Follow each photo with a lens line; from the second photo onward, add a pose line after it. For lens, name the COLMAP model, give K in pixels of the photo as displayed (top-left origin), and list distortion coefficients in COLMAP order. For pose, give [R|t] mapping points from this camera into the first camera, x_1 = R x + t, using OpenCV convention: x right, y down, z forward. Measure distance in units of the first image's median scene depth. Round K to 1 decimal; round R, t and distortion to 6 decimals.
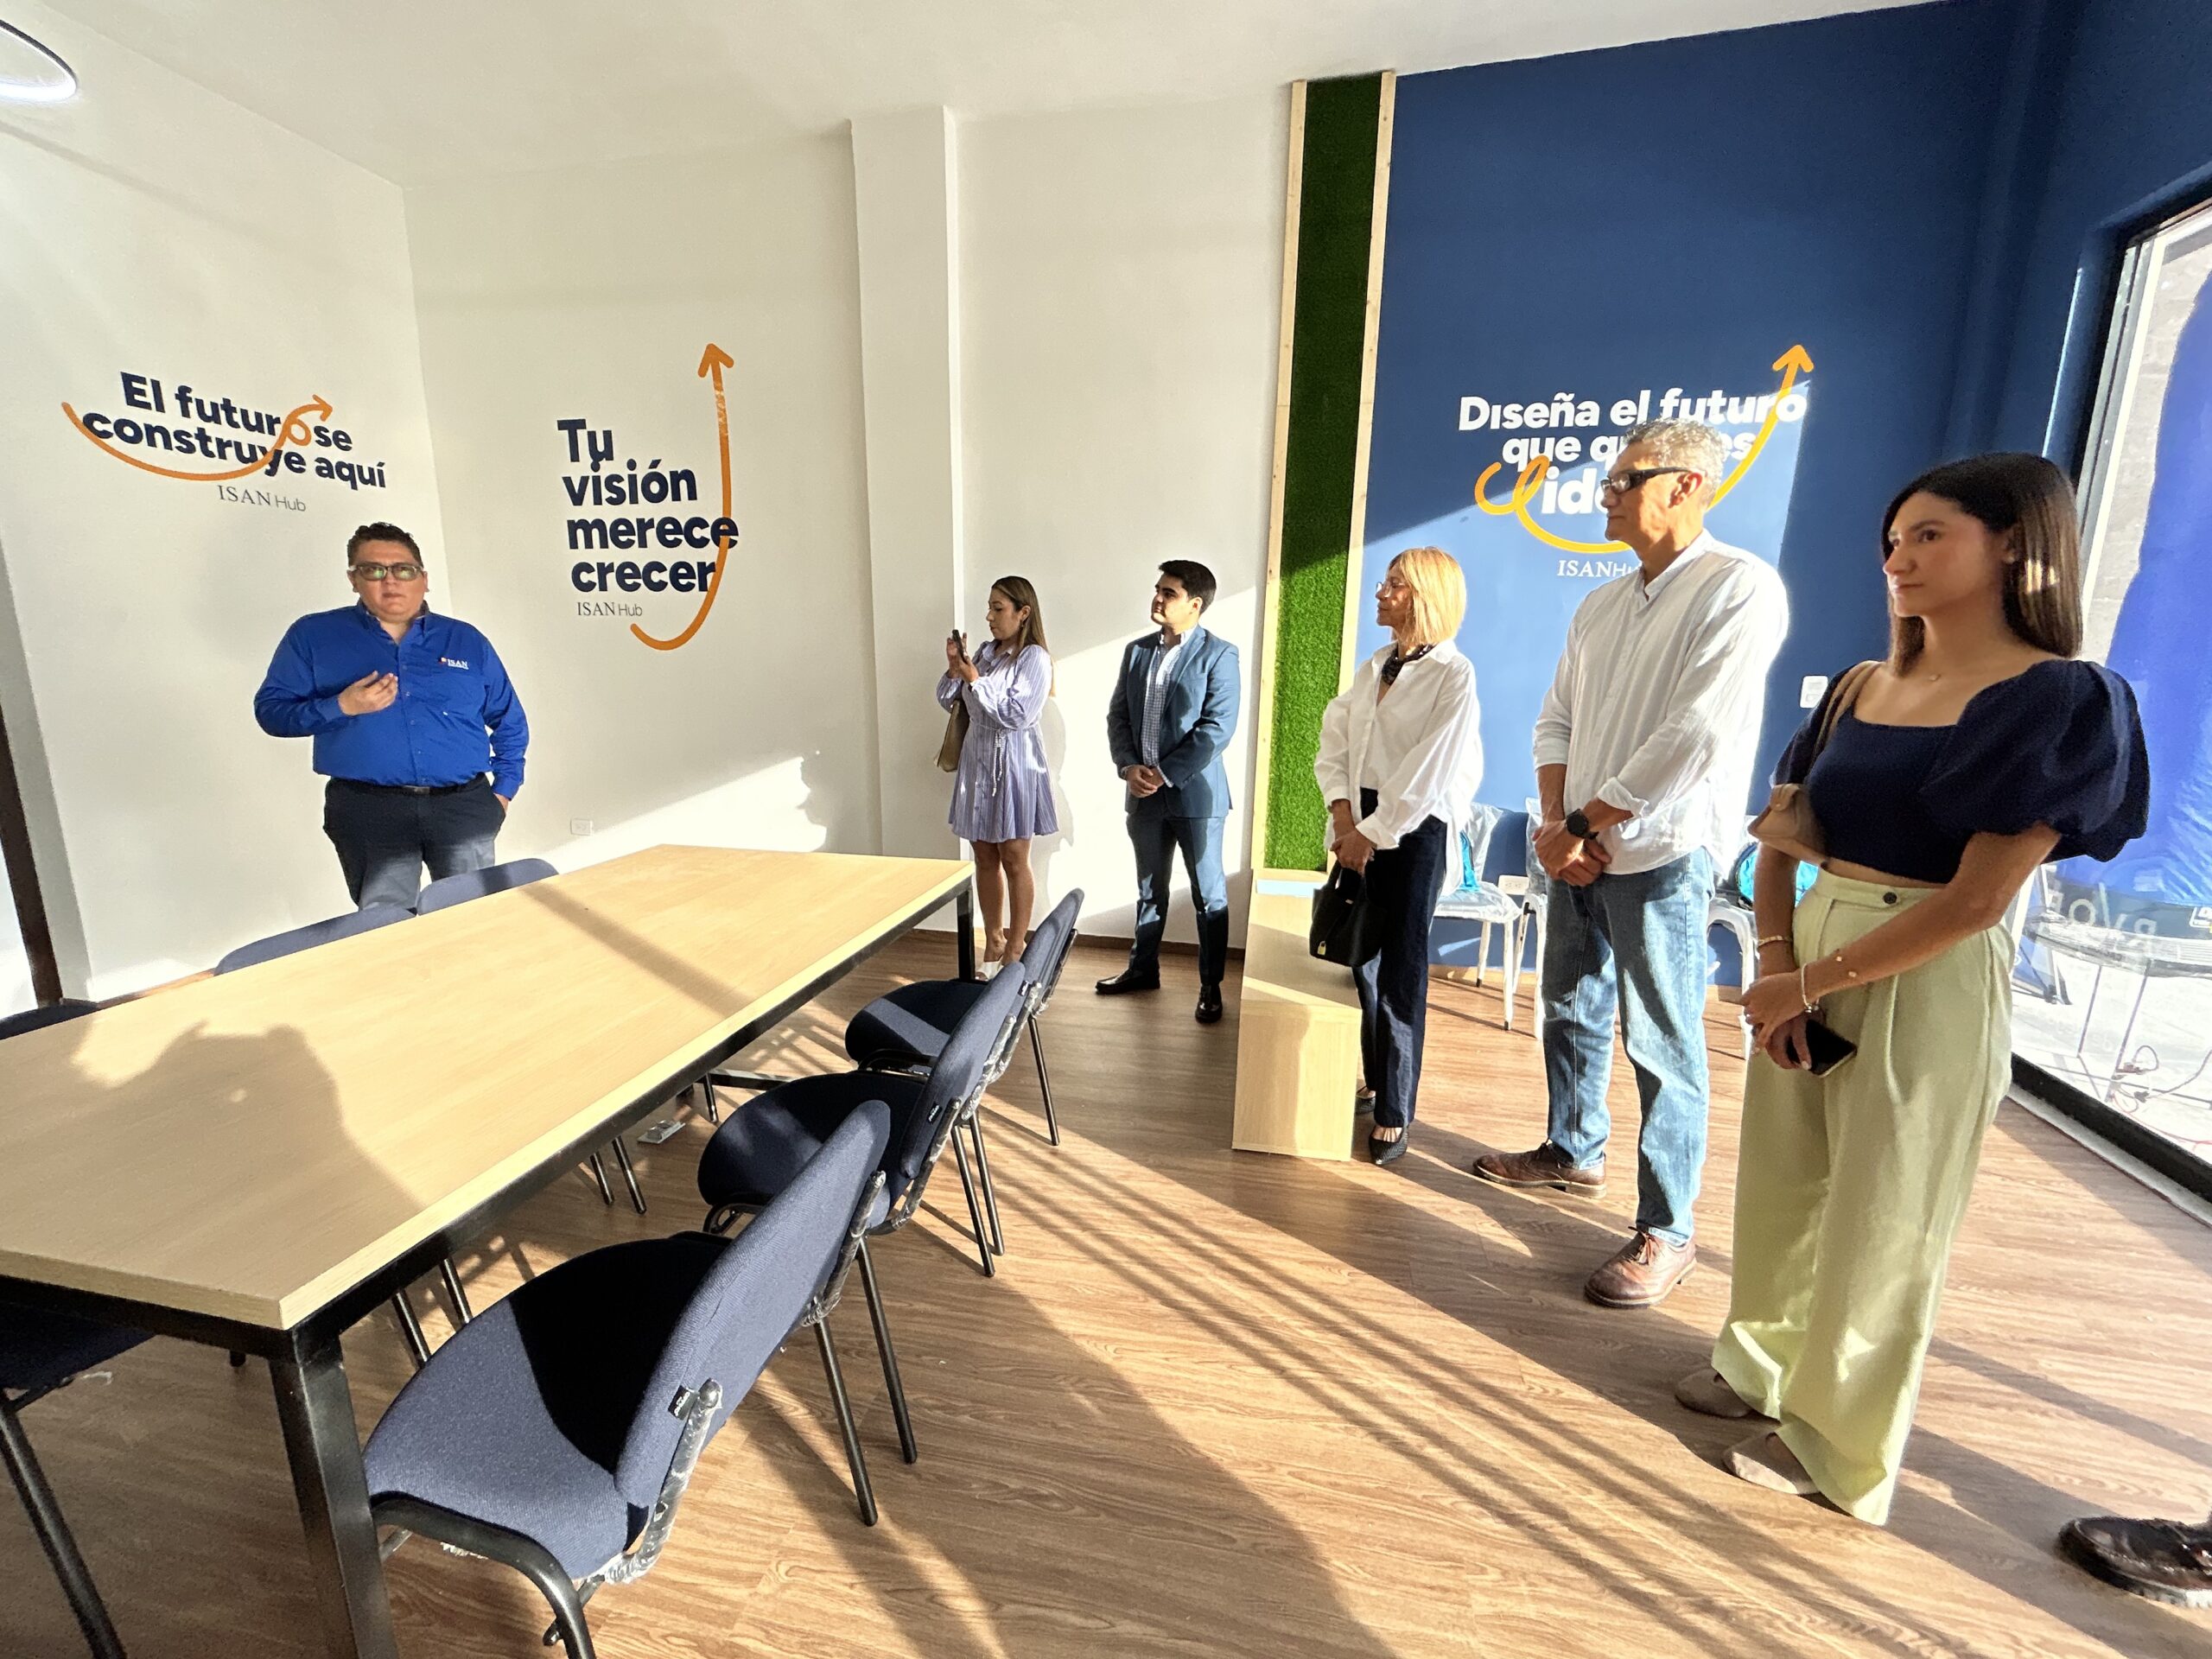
lens RADIAL K [[891.2, 0, 1147.7], [0, 891.2, 820.7], [0, 0, 1]] dist [0.003686, -0.000314]
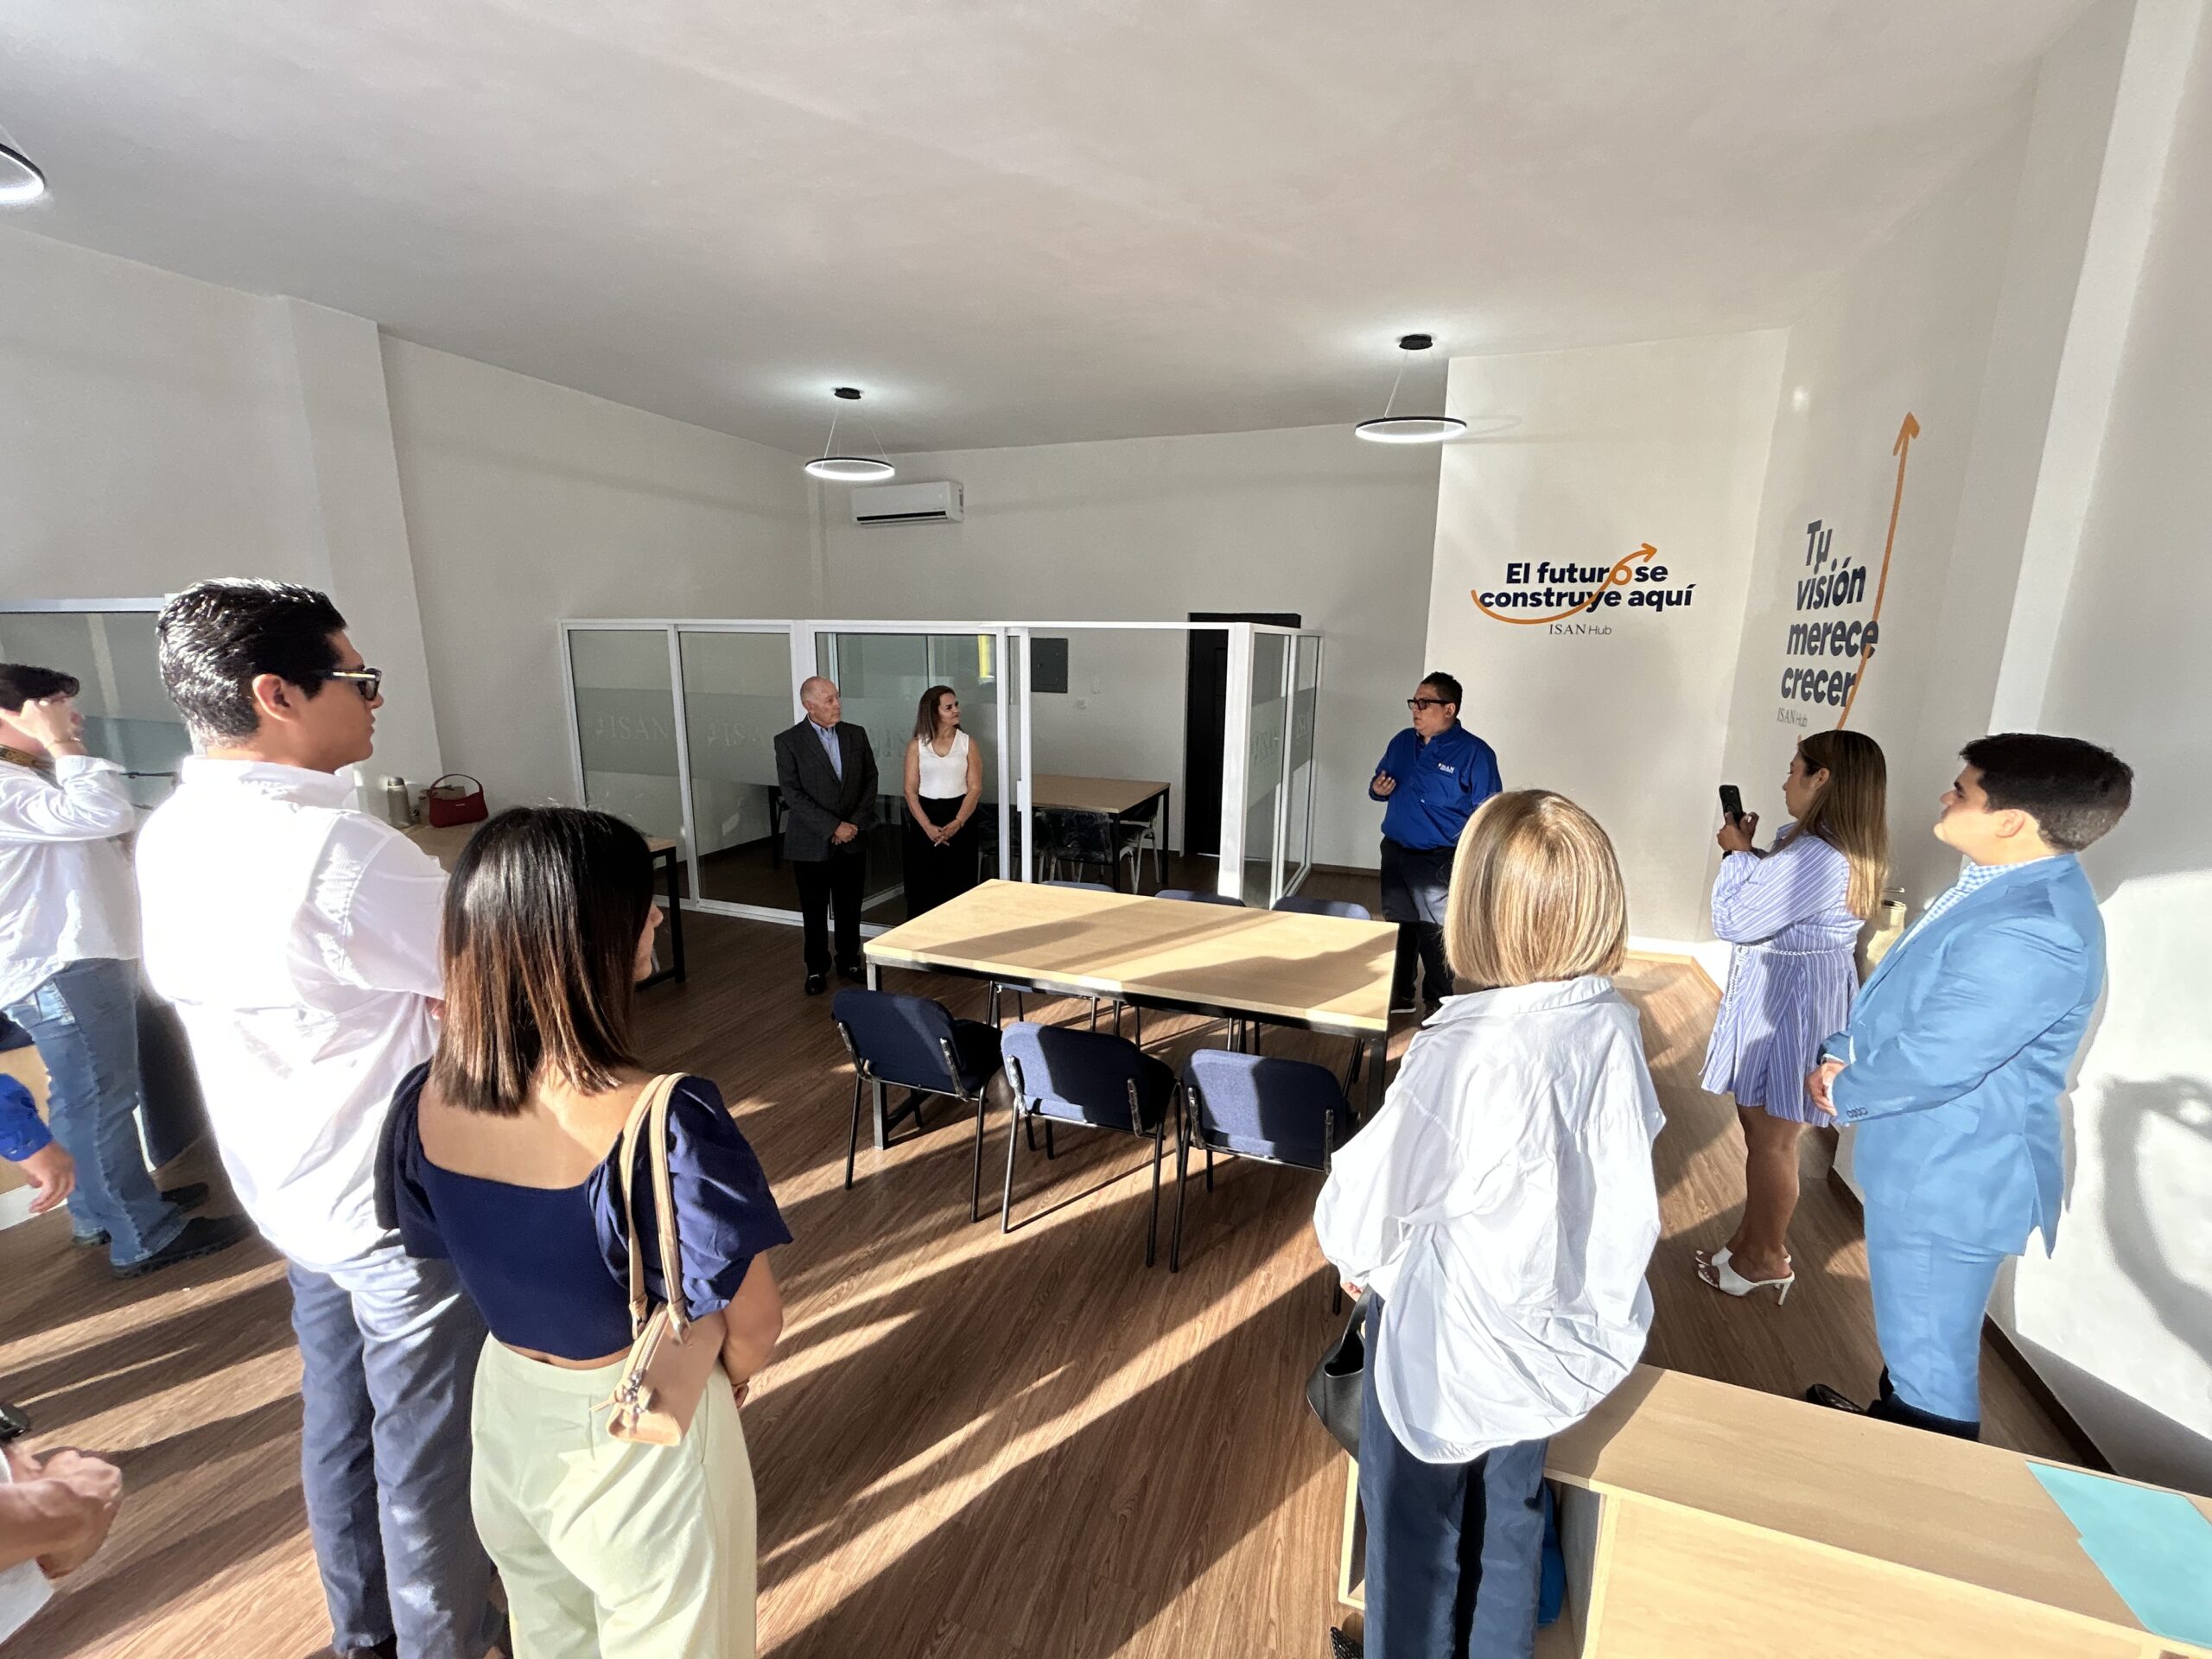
lens RADIAL K [[891.2, 0, 1110.2], [0, 891.2, 833.9], [0, 0, 1]] dist [0.003686, -0.000314]
pose [[-0.141036, 0.198536, -0.969893, 0.543756], [-0.201348, 0.953457, 0.224451, -0.225973], [0.969313, 0.226942, -0.094497, 0.505909]]
